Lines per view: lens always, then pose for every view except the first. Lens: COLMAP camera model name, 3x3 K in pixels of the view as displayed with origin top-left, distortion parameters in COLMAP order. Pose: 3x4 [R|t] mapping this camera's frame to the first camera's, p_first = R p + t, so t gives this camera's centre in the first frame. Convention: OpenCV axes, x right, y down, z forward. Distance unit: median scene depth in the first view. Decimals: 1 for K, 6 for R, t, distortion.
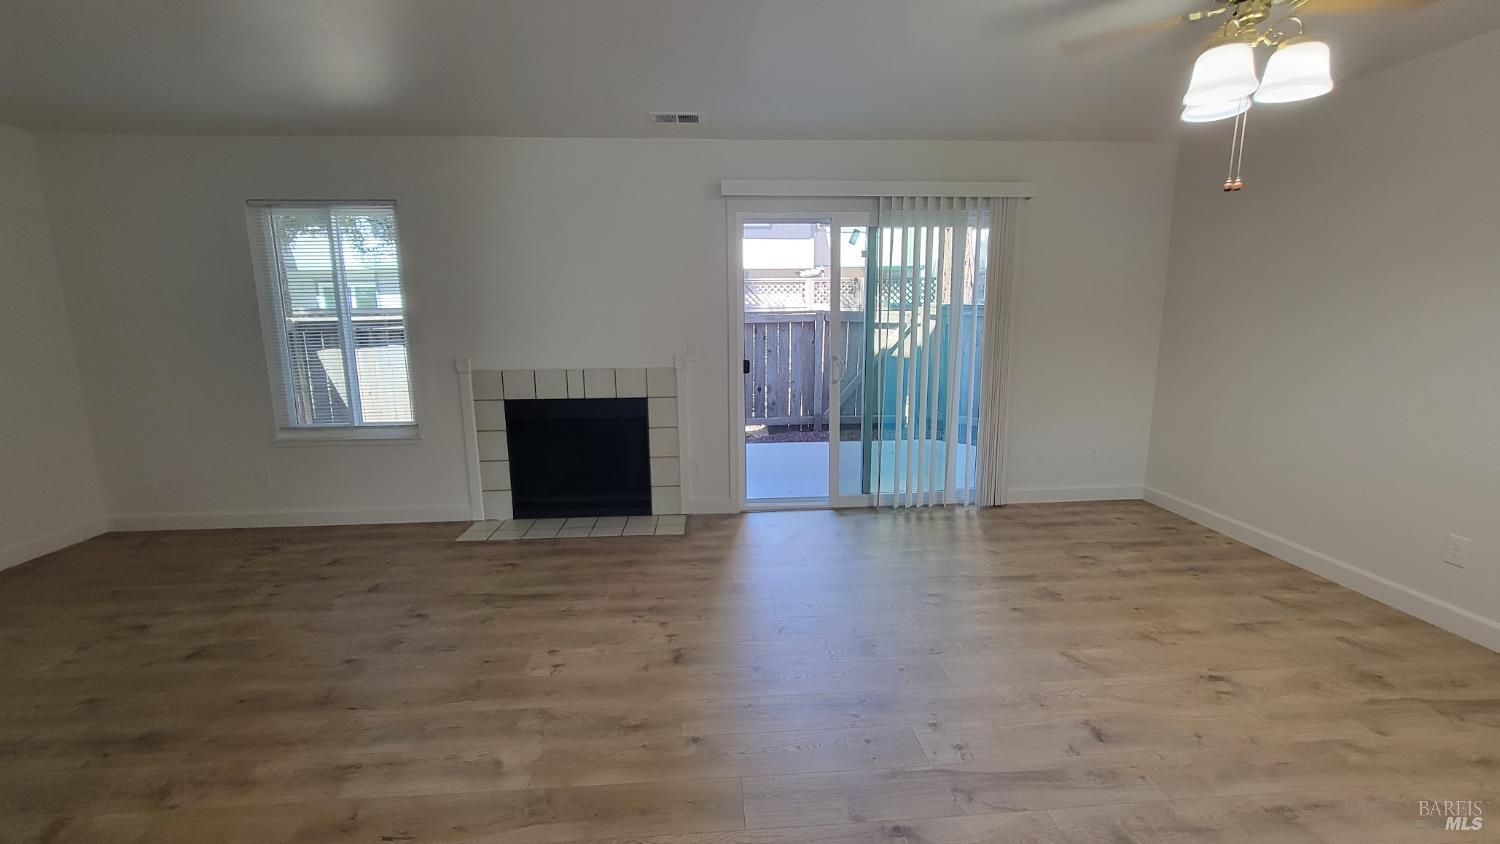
lens RADIAL K [[610.1, 0, 752.7], [0, 610.1, 420.6], [0, 0, 1]] dist [-0.003481, 0.000101]
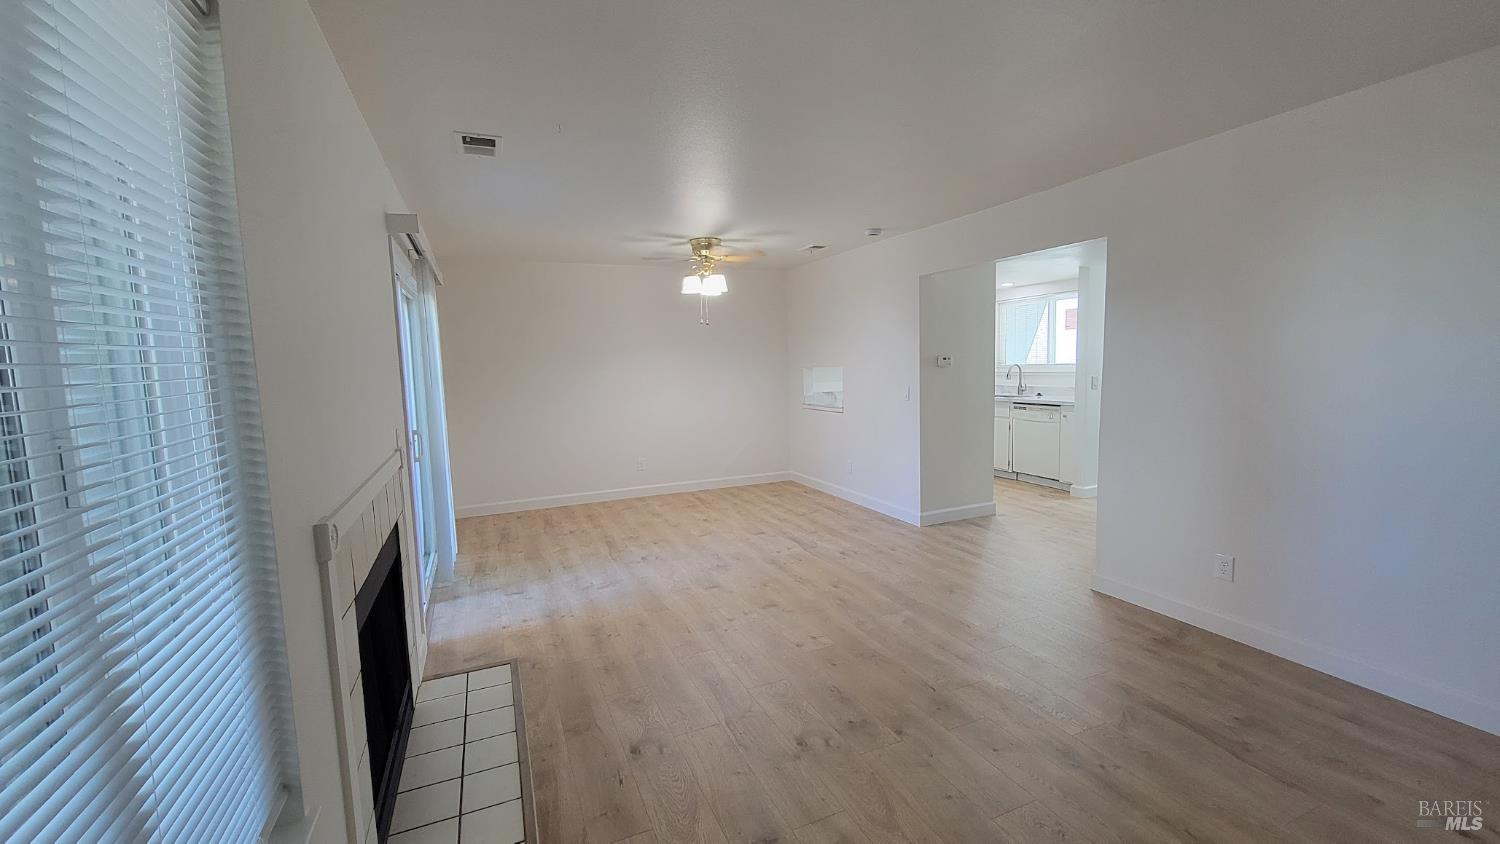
lens RADIAL K [[610.1, 0, 757.0], [0, 610.1, 418.7], [0, 0, 1]] dist [-0.003481, 0.000101]
pose [[-0.339910, -0.071514, 0.937735, -1.120635], [0.196391, 0.969724, 0.145141, -0.198878], [-0.919724, 0.233497, -0.315575, 1.082254]]
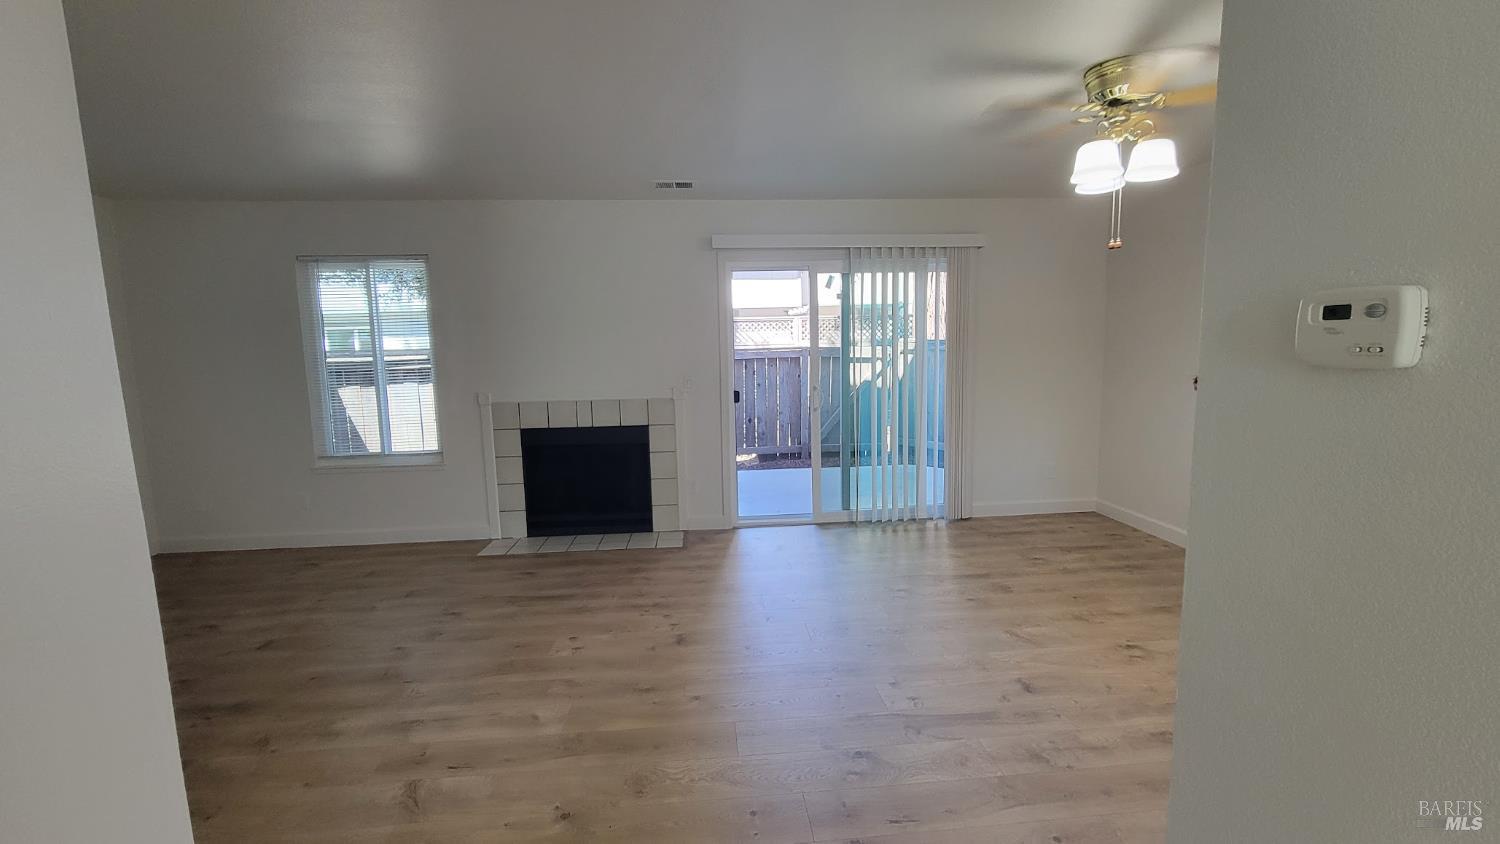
lens RADIAL K [[610.1, 0, 751.9], [0, 610.1, 422.9], [0, 0, 1]] dist [-0.003481, 0.000101]
pose [[0.999836, -0.013768, 0.011739, 0.005700], [0.014402, 0.998339, -0.055776, 0.029490], [-0.010951, 0.055936, 0.998374, -0.154126]]
